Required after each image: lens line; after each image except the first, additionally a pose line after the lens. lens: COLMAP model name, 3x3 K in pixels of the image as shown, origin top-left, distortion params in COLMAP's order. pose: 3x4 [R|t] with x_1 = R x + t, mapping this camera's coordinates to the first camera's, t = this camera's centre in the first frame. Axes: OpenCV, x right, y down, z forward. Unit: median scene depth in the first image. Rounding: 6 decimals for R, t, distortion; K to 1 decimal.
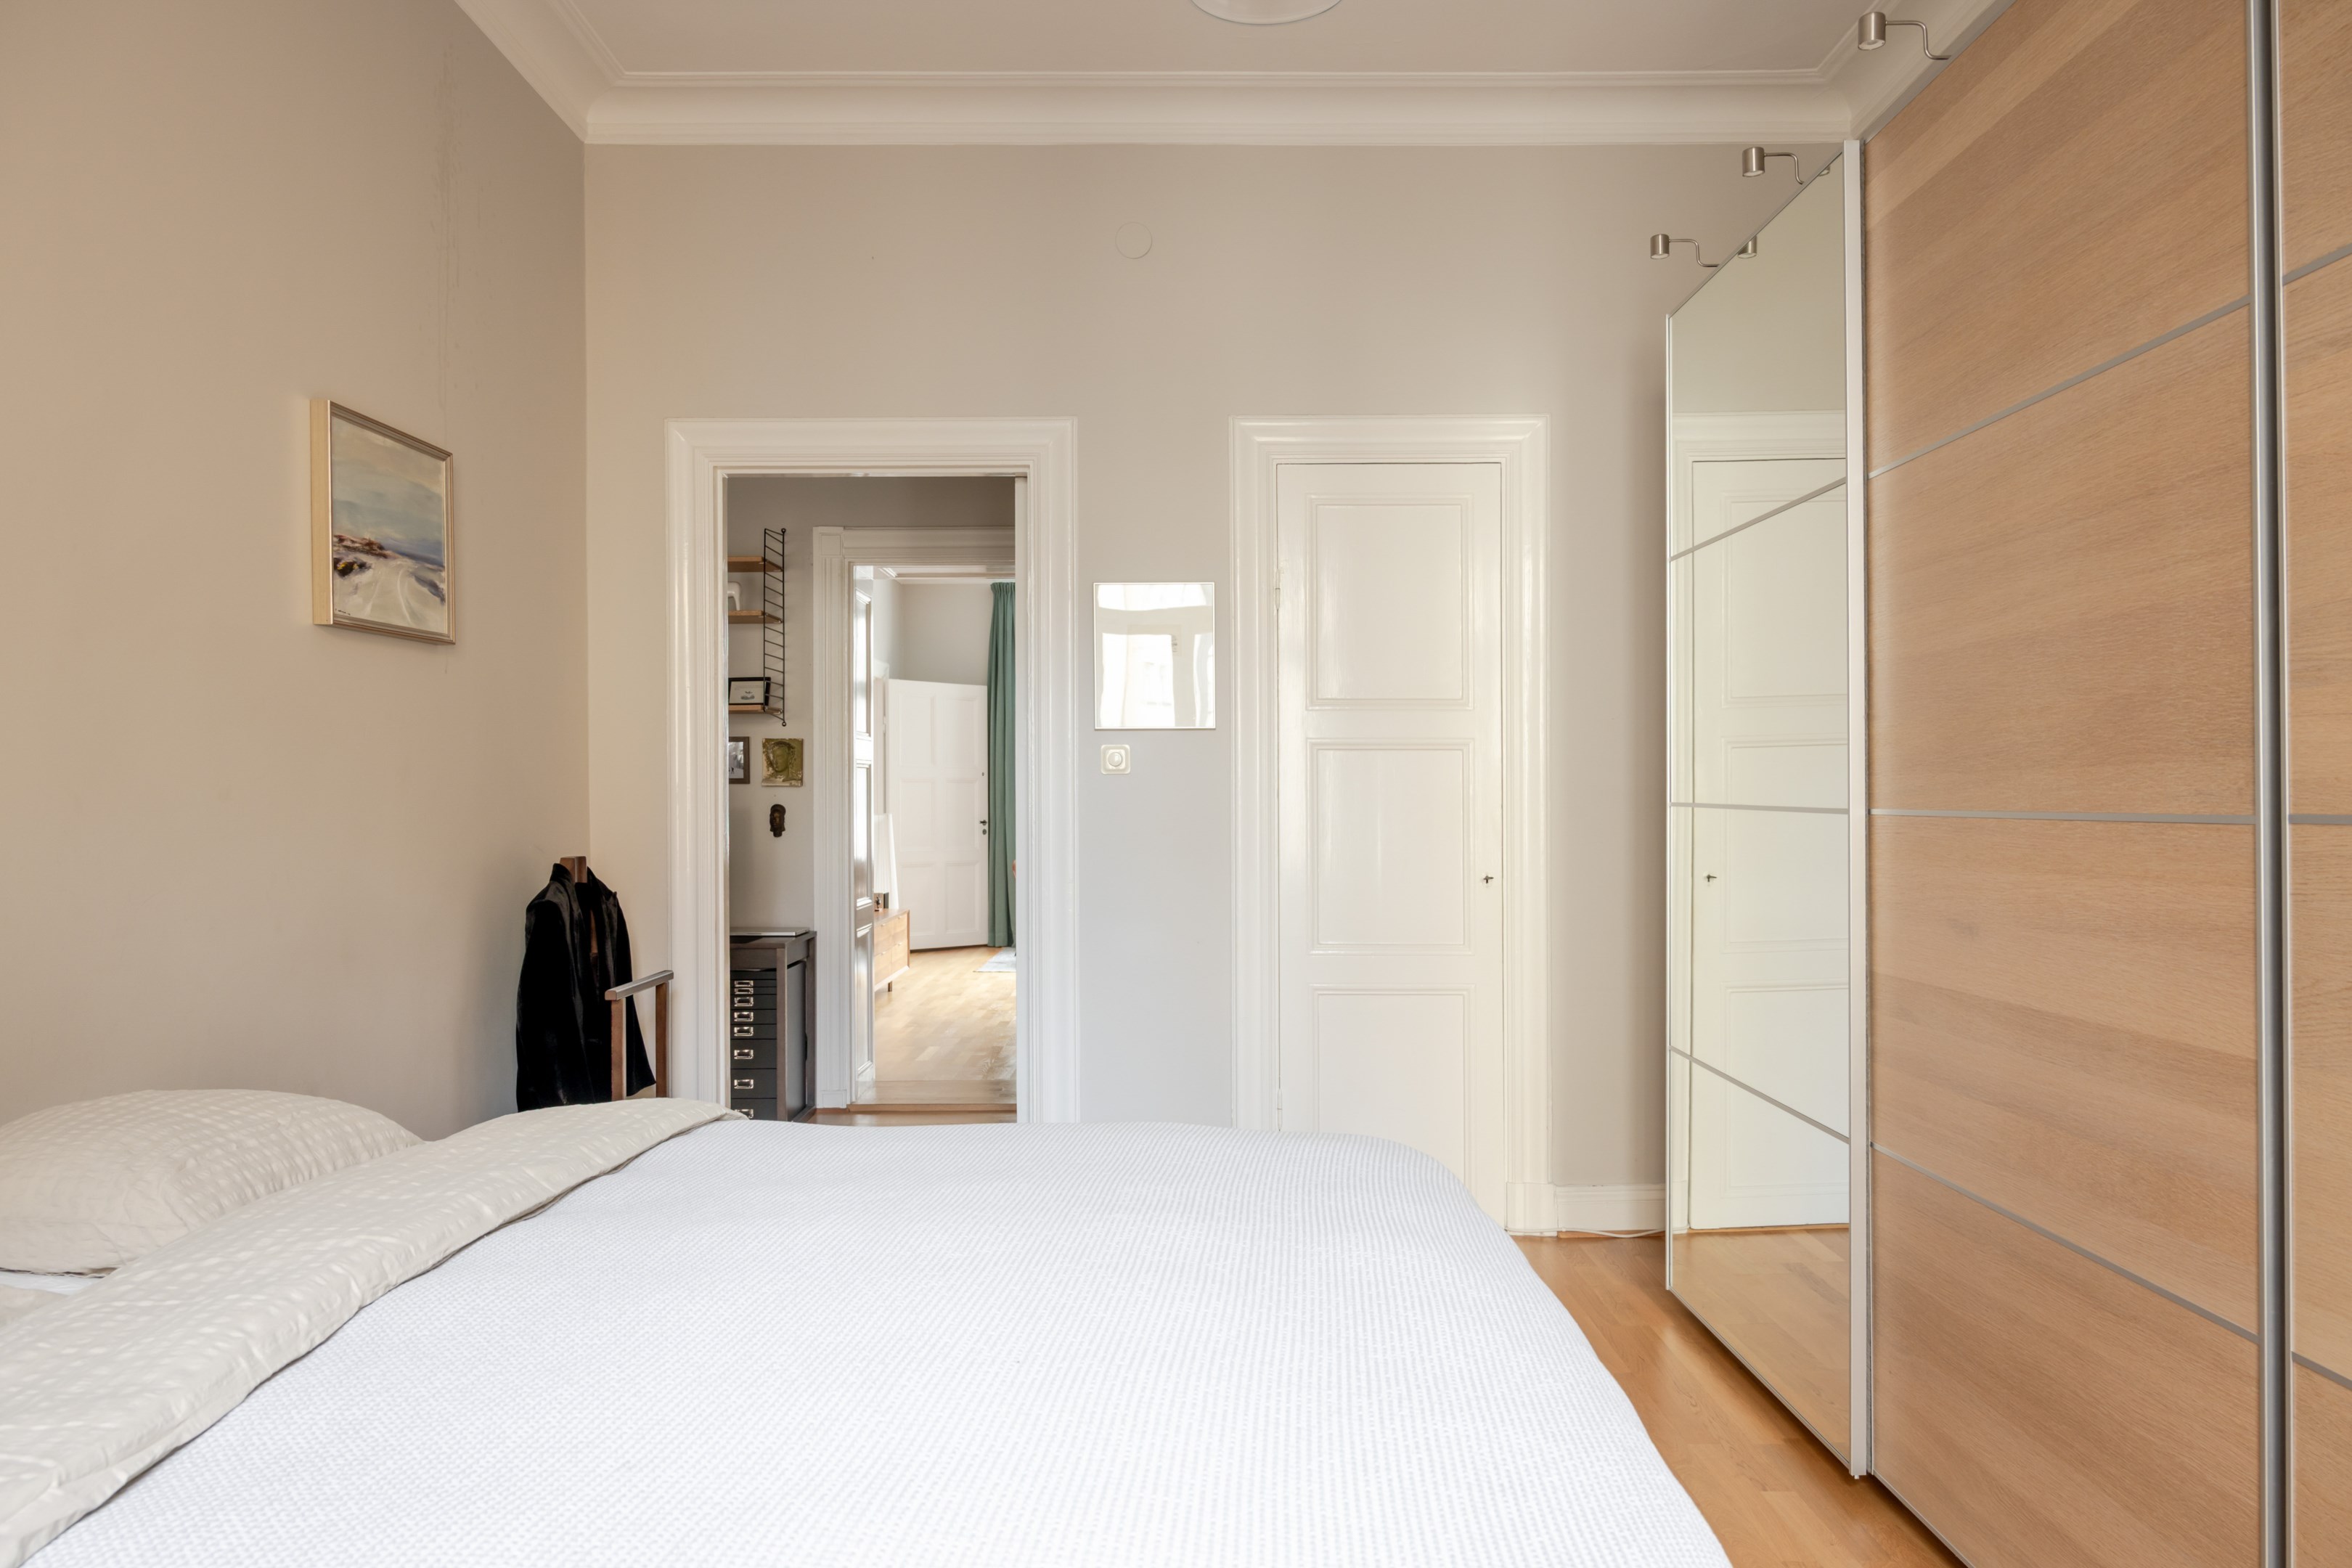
lens RADIAL K [[1560.9, 0, 1181.2], [0, 1560.9, 790.7], [0, 0, 1]] dist [-0.002858, 0.000823]
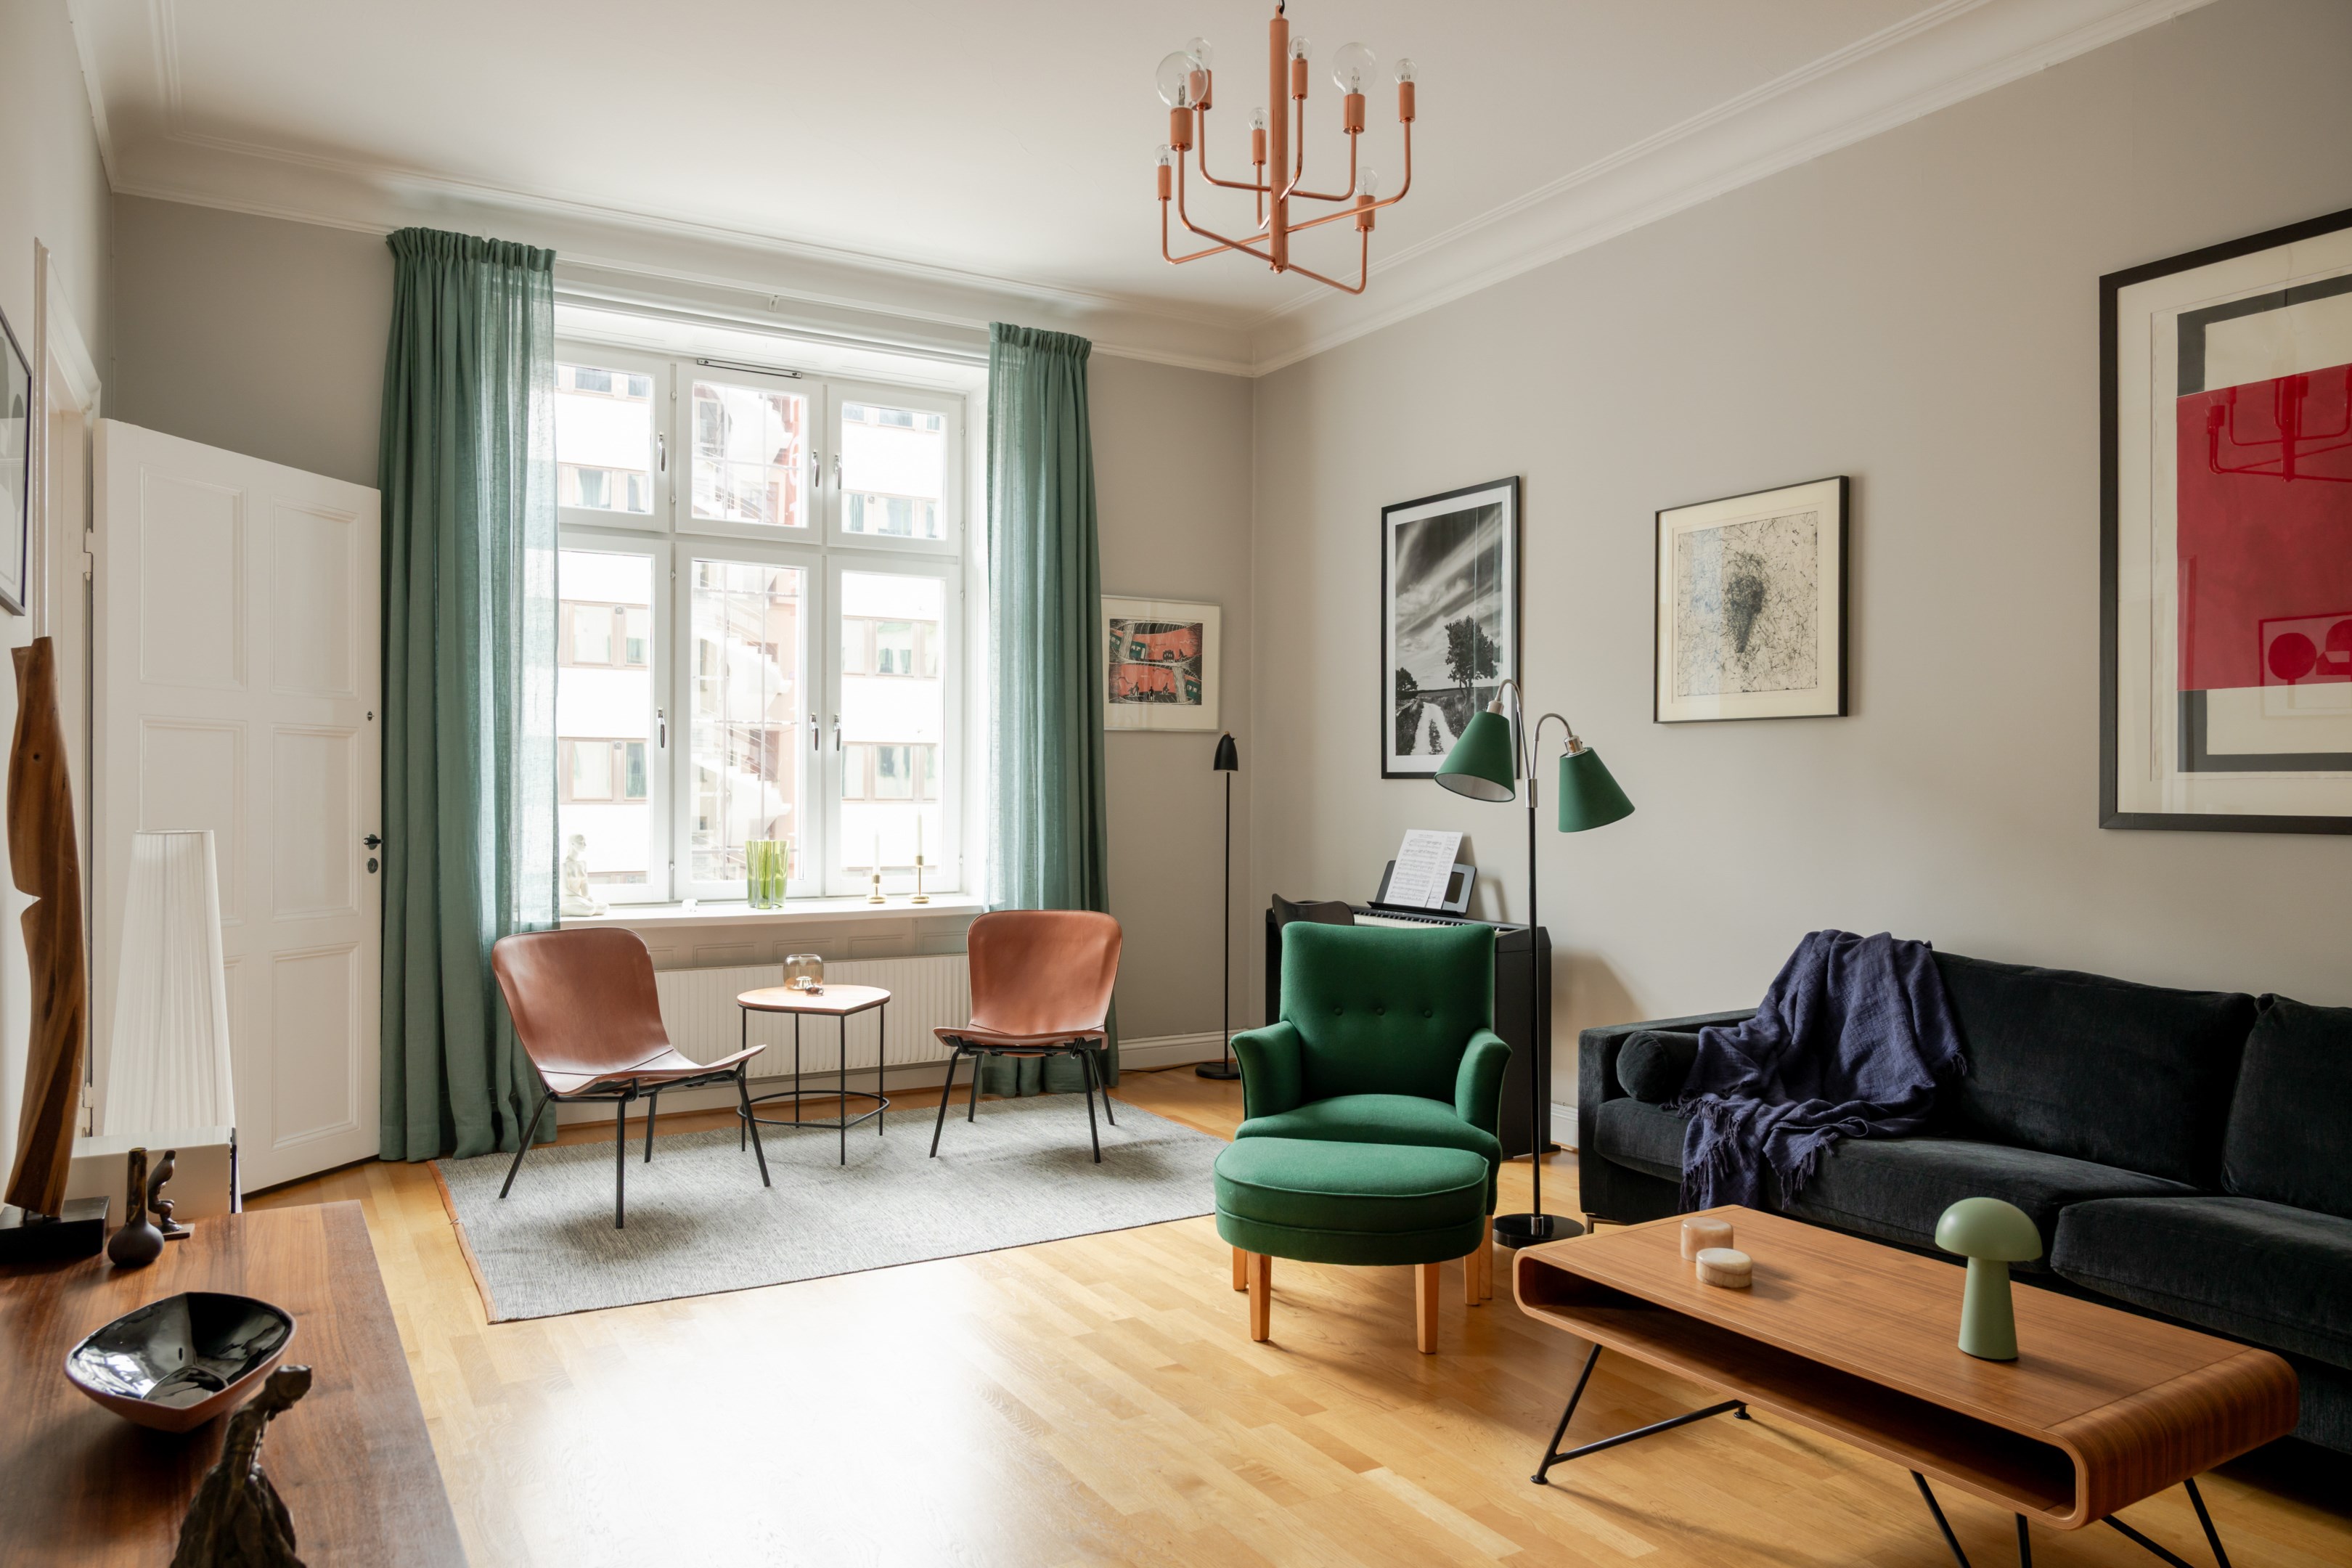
lens RADIAL K [[1560.9, 0, 1181.2], [0, 1560.9, 790.7], [0, 0, 1]] dist [-0.002858, 0.000823]
pose [[0.858391, 0.007452, 0.512942, -0.153043], [-0.013637, 0.999873, 0.008295, 0.001825], [-0.512814, -0.014115, 0.858383, 0.566466]]
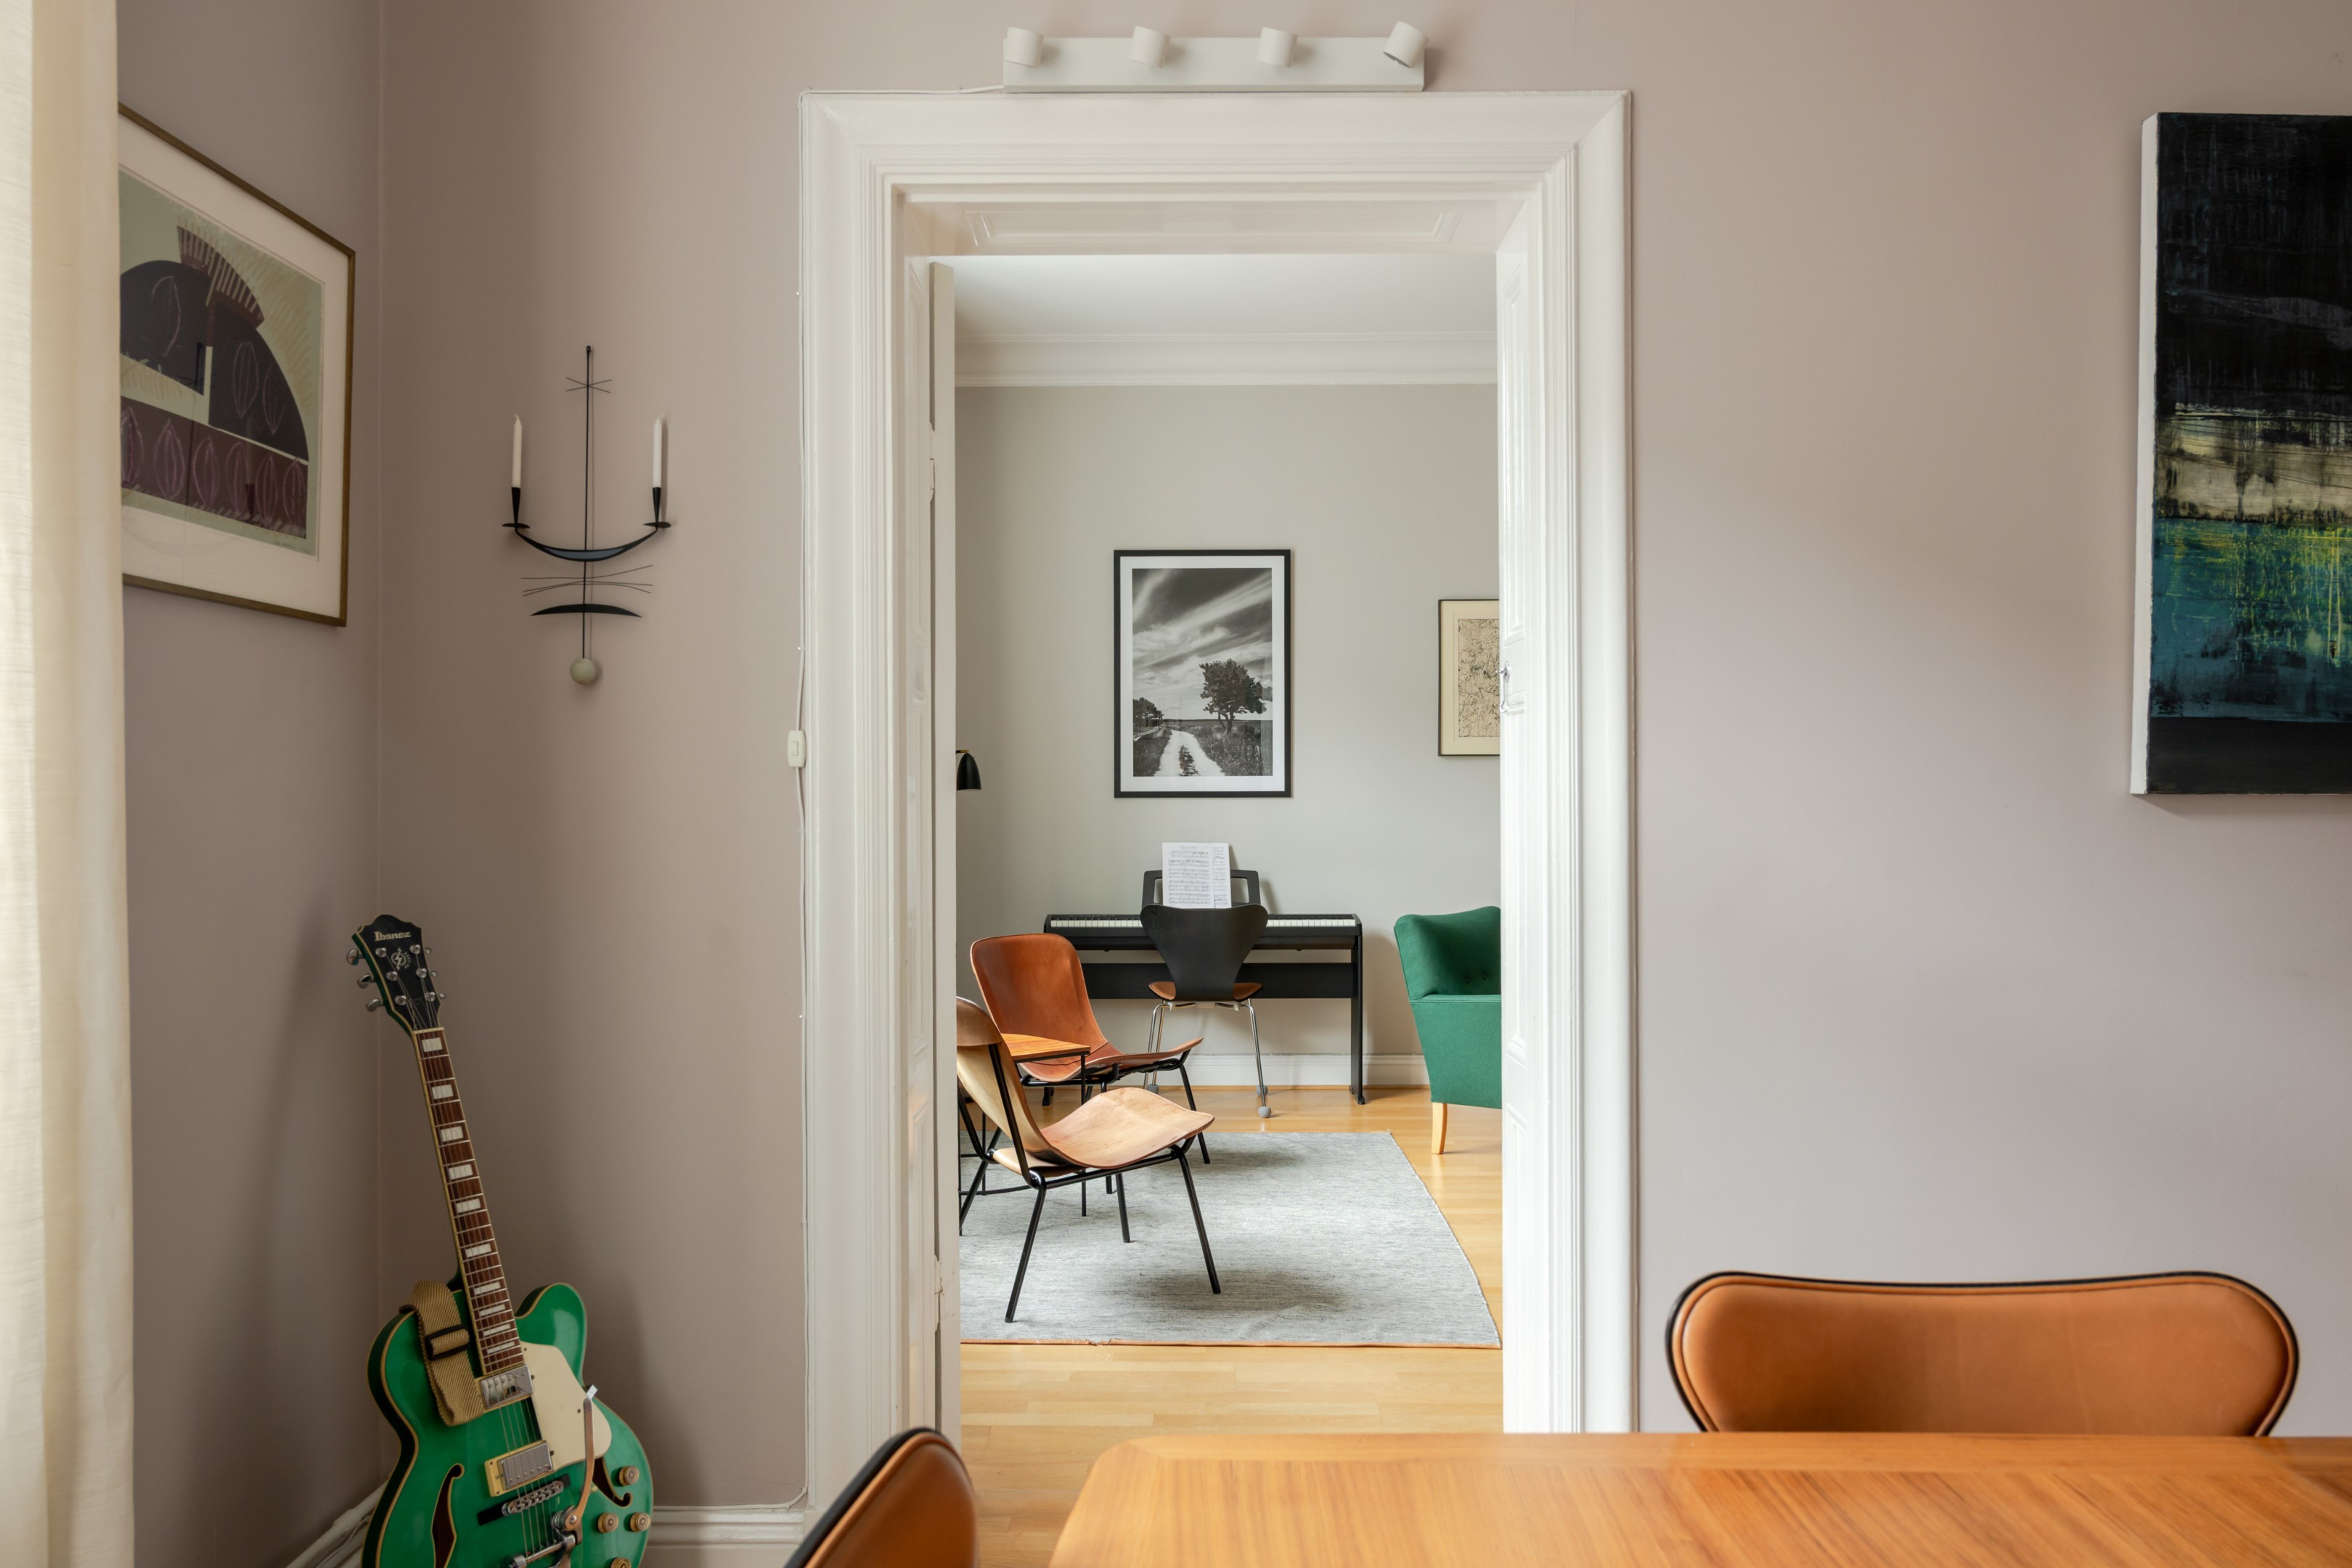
lens RADIAL K [[1647.3, 0, 1179.6], [0, 1647.3, 778.4], [0, 0, 1]] dist [0.000211, 0.000527]
pose [[0.004391, 0.022804, 0.999730, -0.407104], [-0.003585, 0.999734, -0.022788, 0.007372], [-0.999984, -0.003484, 0.004471, 0.921352]]
